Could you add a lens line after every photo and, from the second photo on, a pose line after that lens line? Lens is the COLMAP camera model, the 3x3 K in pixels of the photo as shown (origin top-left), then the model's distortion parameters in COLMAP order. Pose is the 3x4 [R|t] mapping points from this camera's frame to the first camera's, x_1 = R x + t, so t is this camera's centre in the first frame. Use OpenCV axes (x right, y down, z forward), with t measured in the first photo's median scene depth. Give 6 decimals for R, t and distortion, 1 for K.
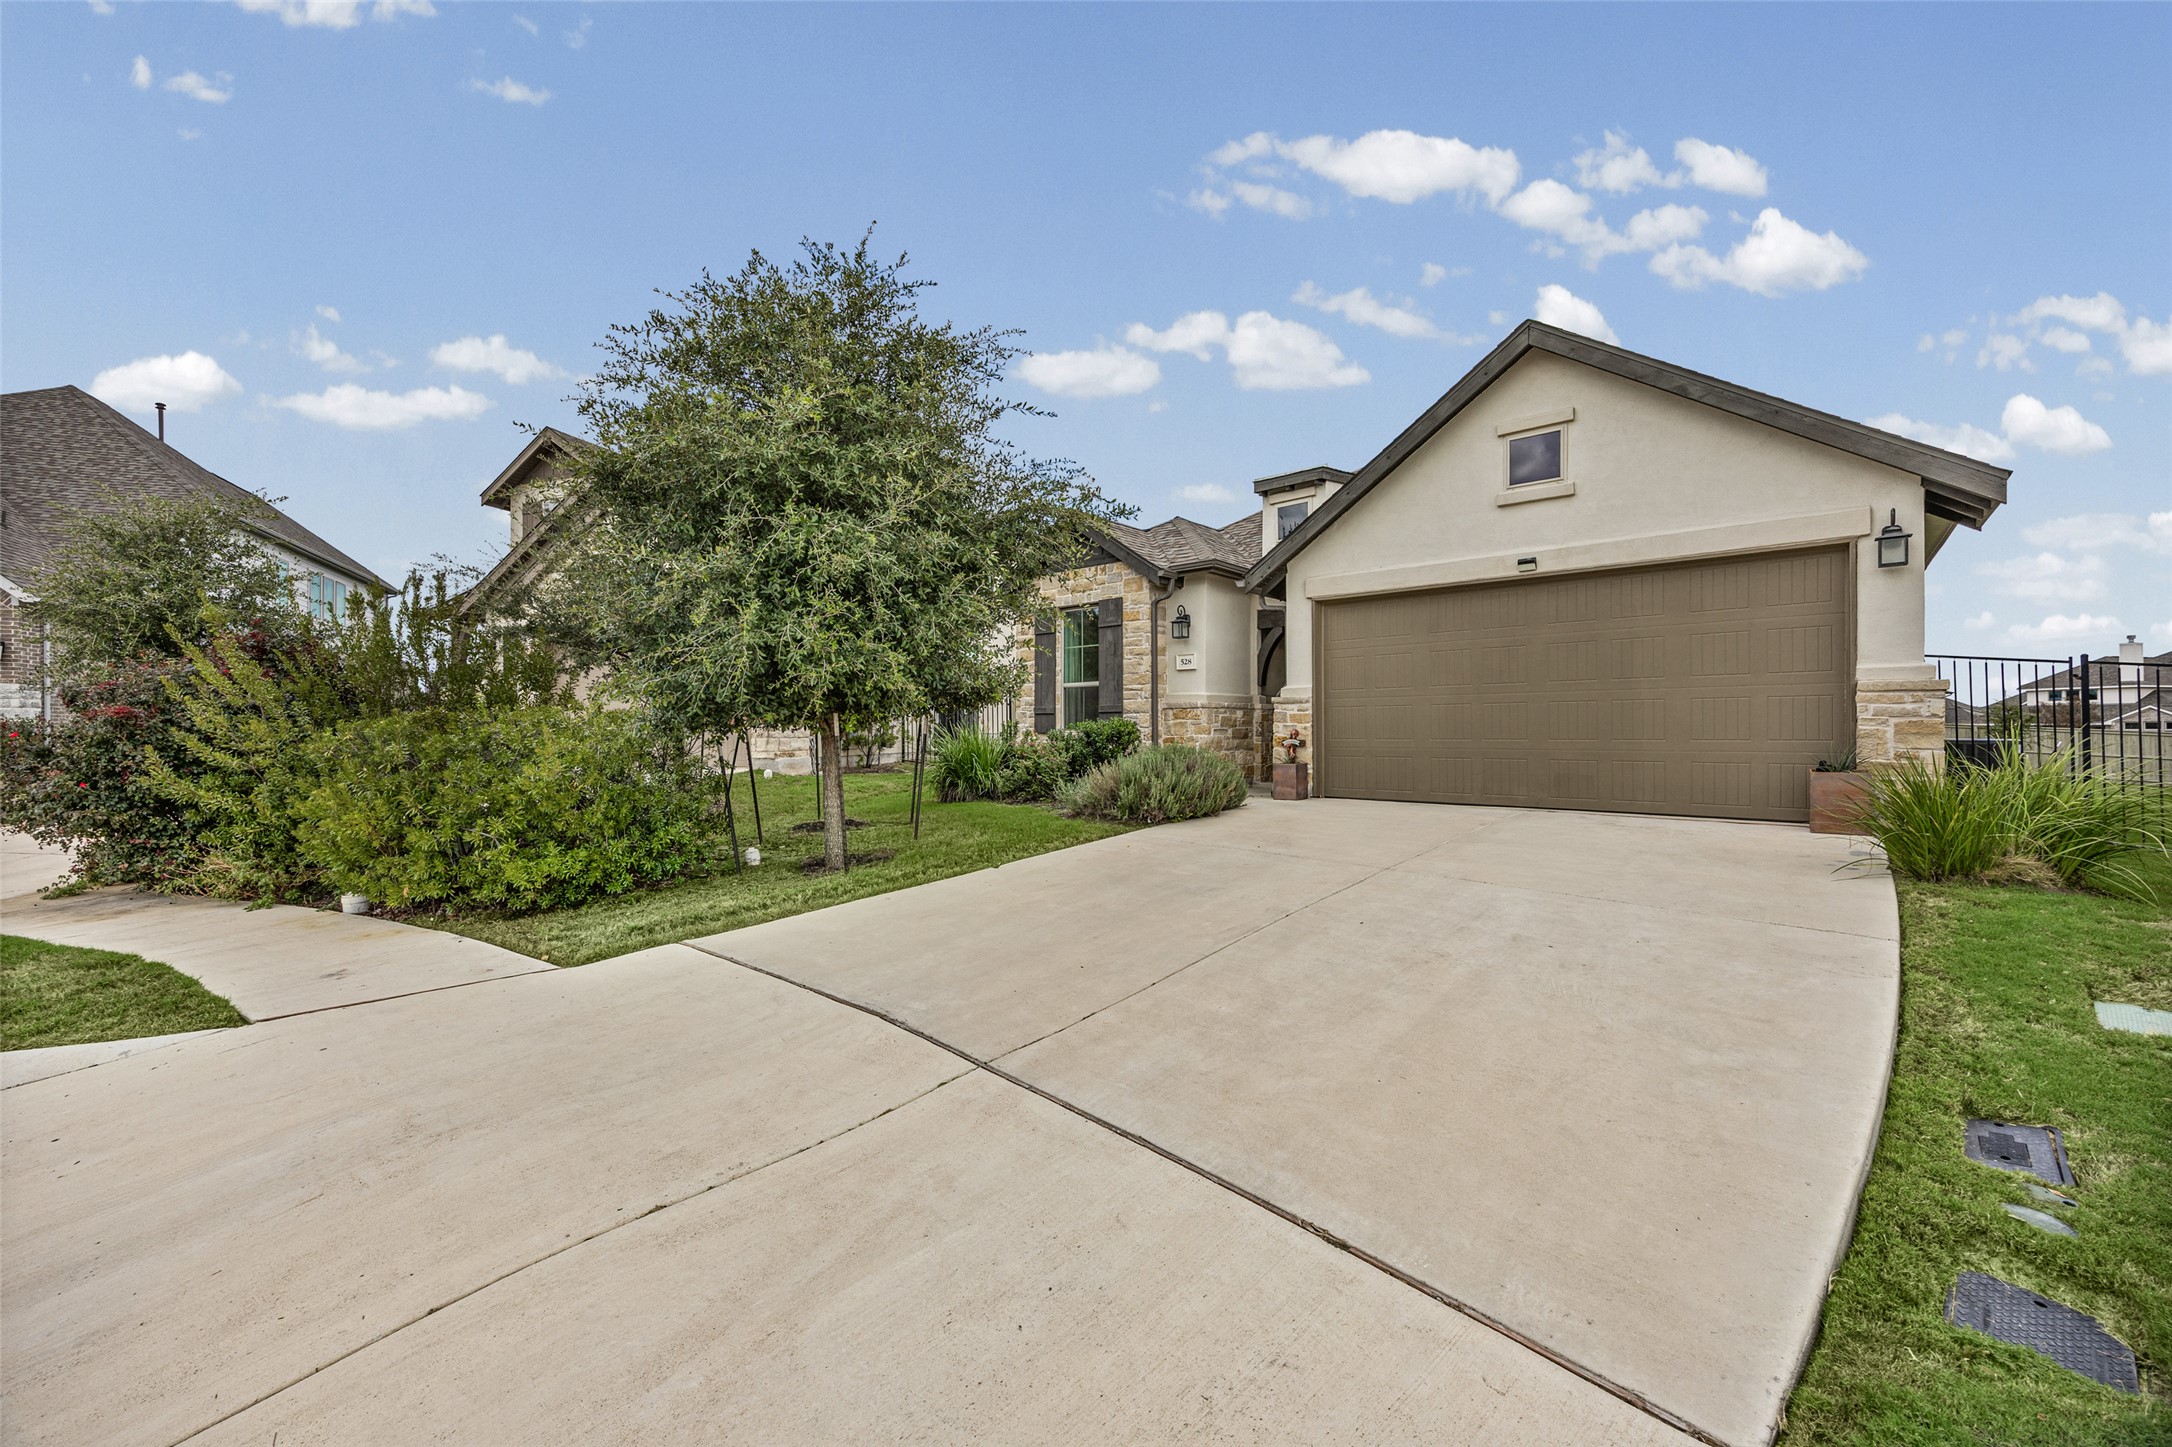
lens RADIAL K [[833.4, 0, 1083.1], [0, 833.4, 721.2], [0, 0, 1]] dist [0.000827, 0.000029]
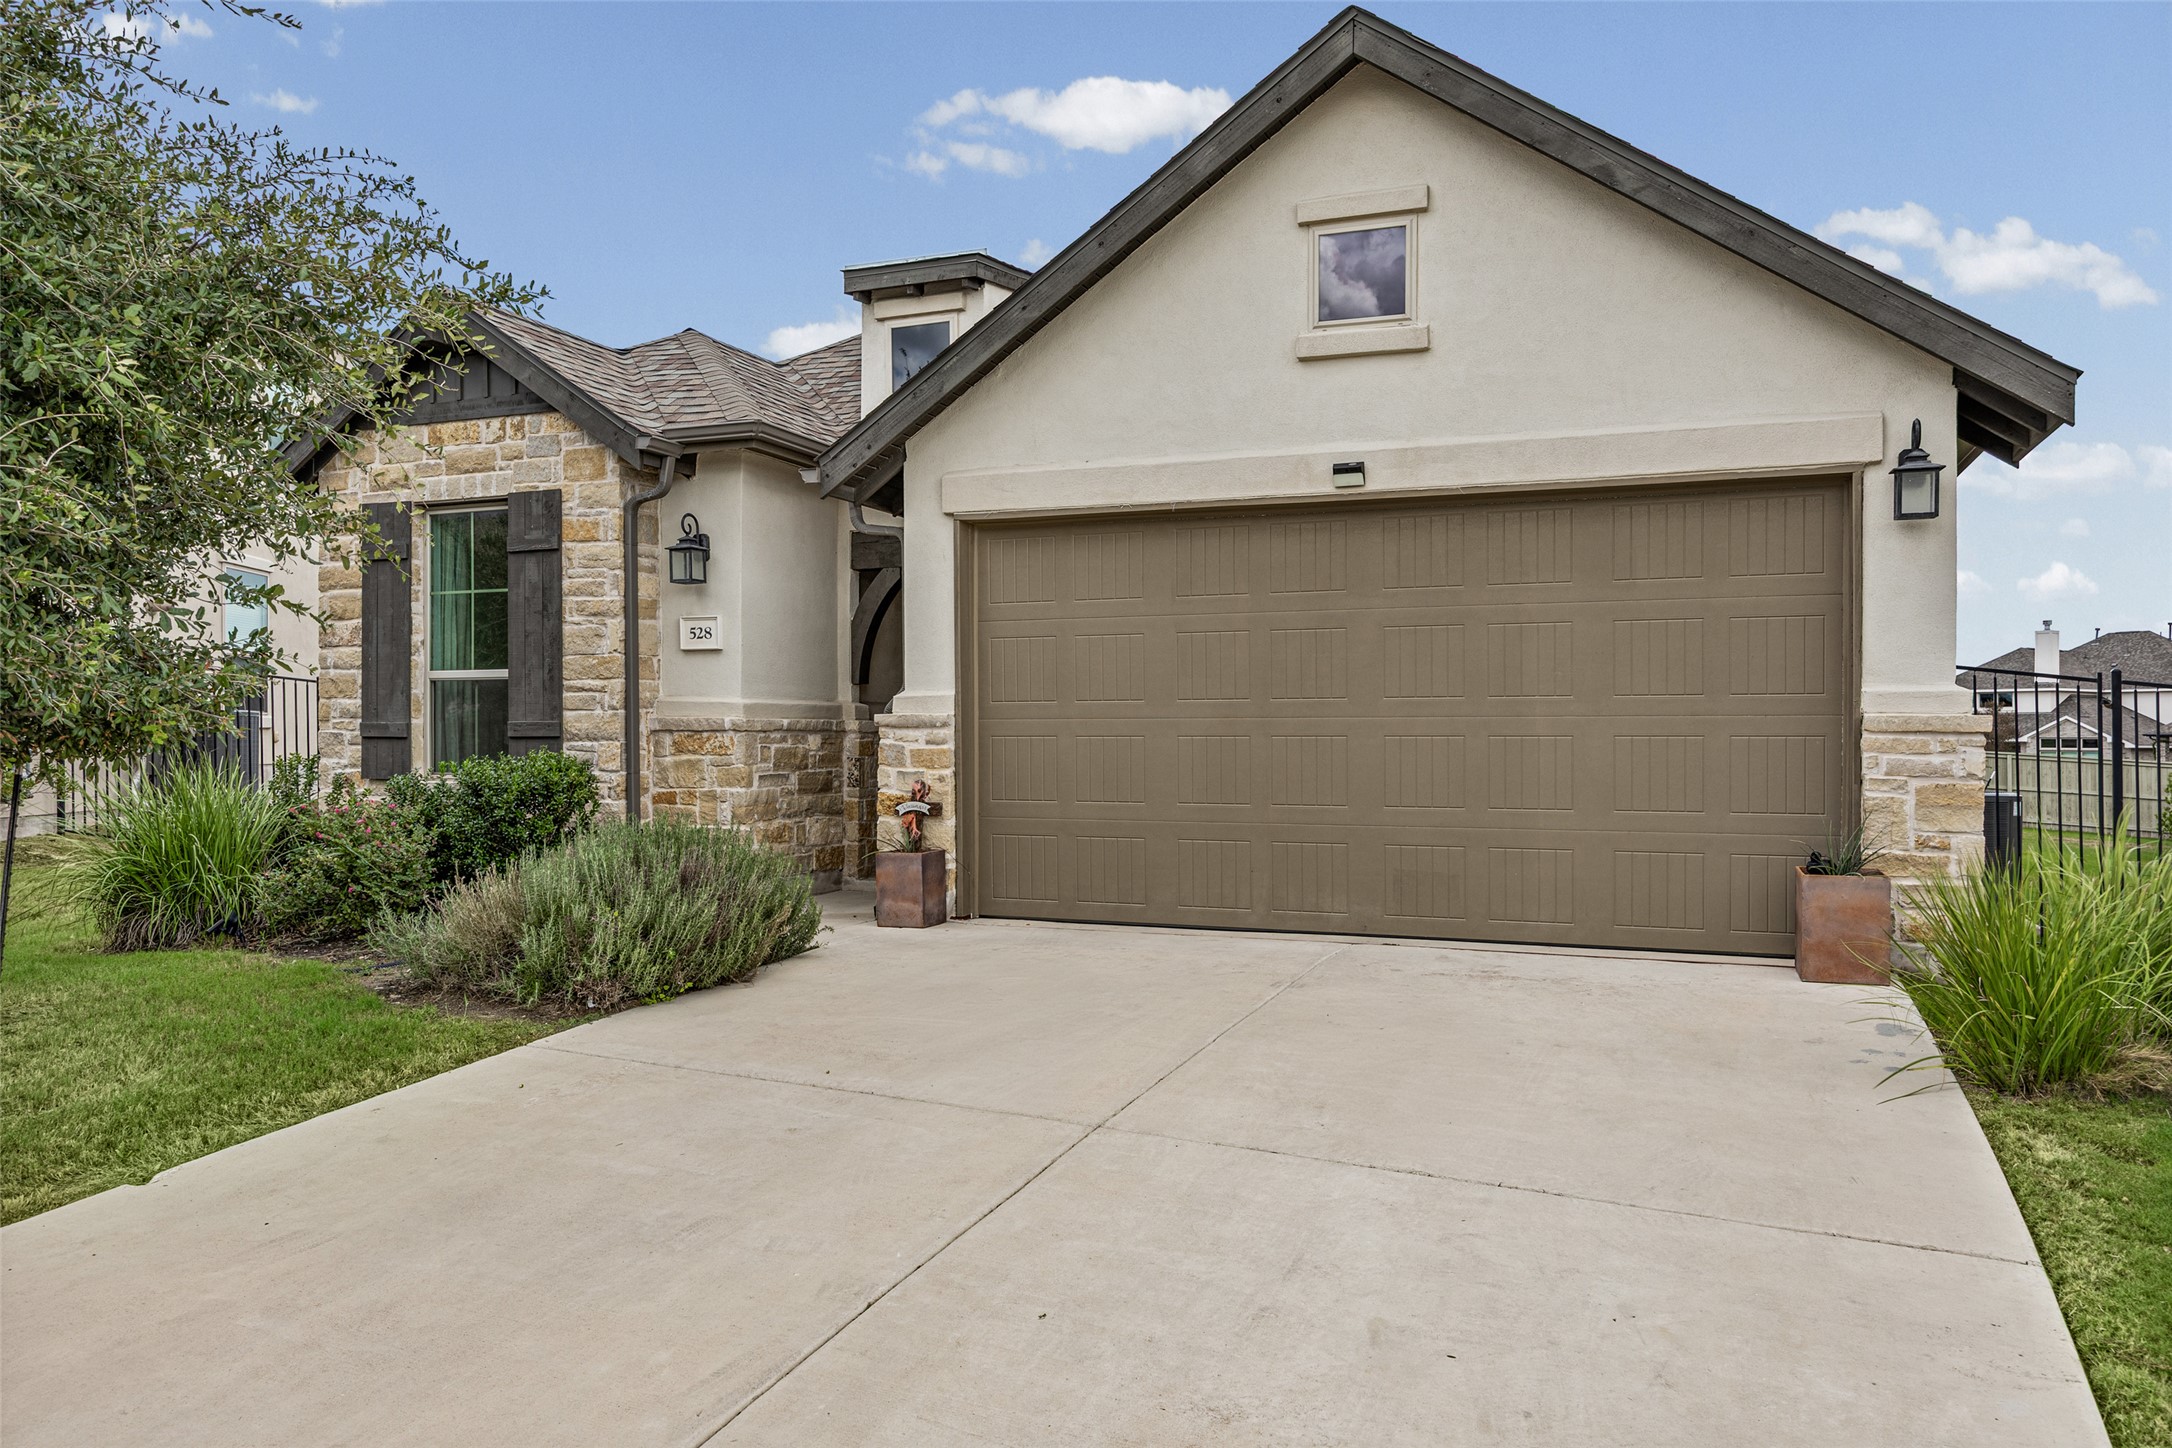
lens RADIAL K [[1495.5, 0, 1134.0], [0, 1495.5, 723.9], [0, 0, 1]] dist [-0.011910, -0.000636]
pose [[0.930386, -0.000103, 0.366580, 0.046889], [-0.001227, 0.999993, 0.003395, -0.025891], [-0.366578, -0.003608, 0.930380, 0.131887]]
